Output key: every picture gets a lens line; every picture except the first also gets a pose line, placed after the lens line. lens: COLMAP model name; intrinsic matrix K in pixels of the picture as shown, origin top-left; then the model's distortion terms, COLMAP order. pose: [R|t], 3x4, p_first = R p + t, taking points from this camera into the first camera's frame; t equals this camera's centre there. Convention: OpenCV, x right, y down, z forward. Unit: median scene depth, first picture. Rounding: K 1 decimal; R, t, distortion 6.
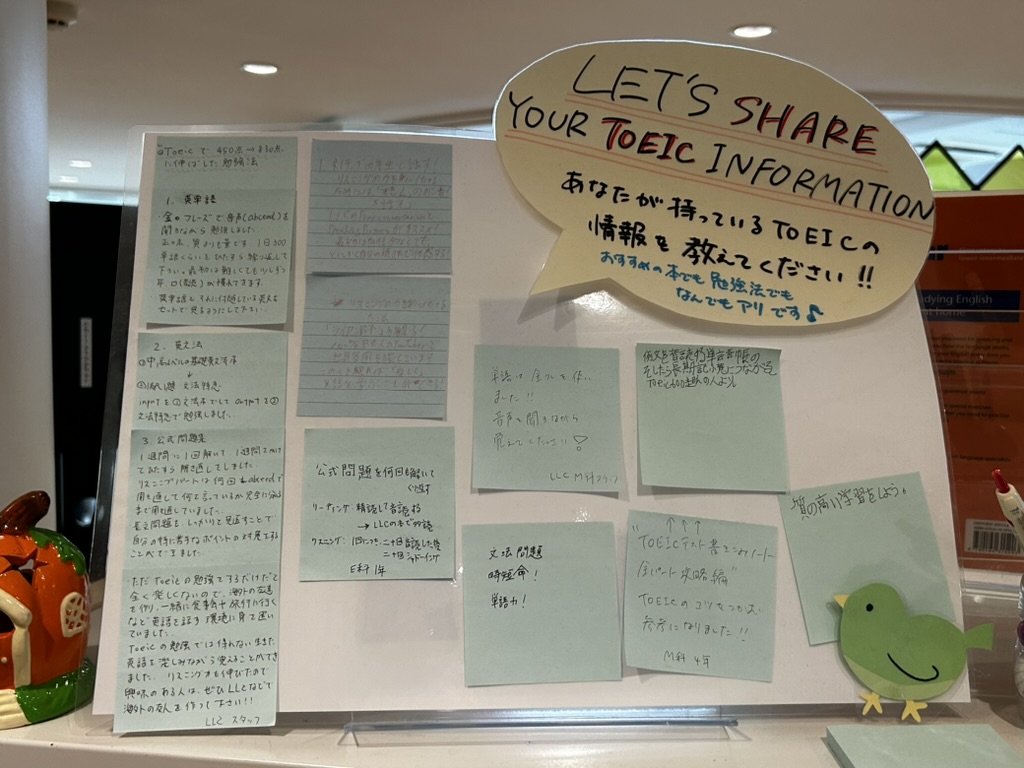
lens RADIAL K [[1014.5, 0, 512.9], [0, 1014.5, 383.2], [0, 0, 1]] dist [0.027429, 0.000000]
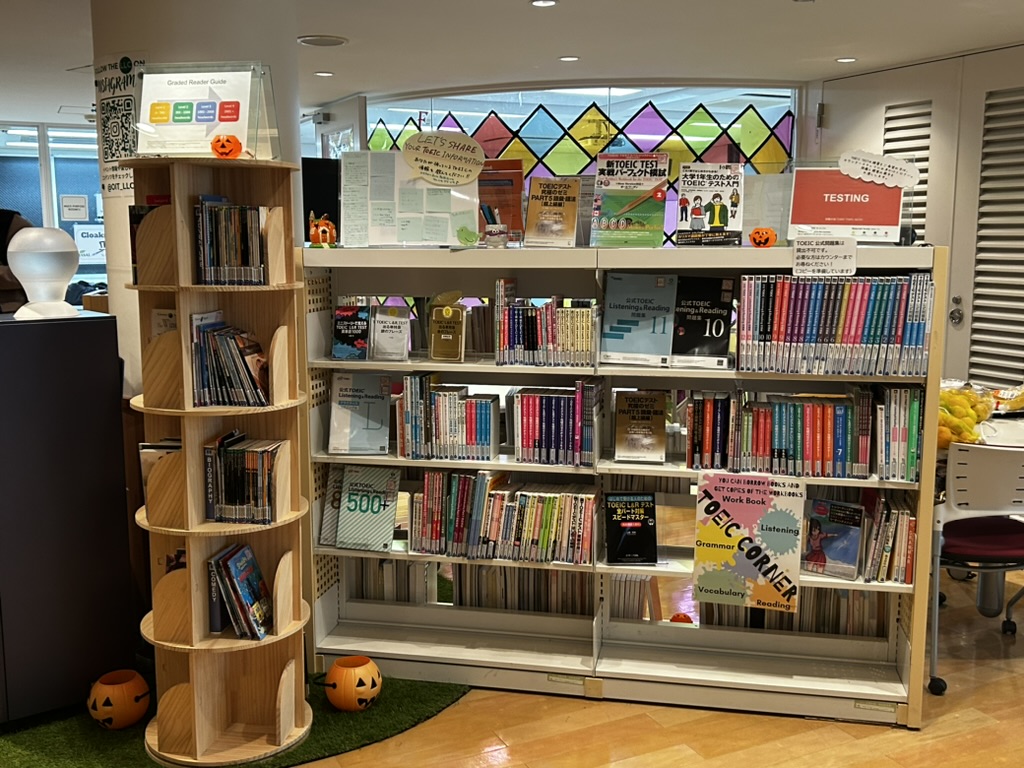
lens RADIAL K [[1014.5, 0, 511.7], [0, 1014.5, 385.0], [0, 0, 1]] dist [0.027429, 0.000000]
pose [[0.999692, -0.002184, -0.024734, 0.765581], [0.004825, 0.994223, 0.107229, 0.472850], [0.024357, -0.107315, 0.993927, -5.019253]]
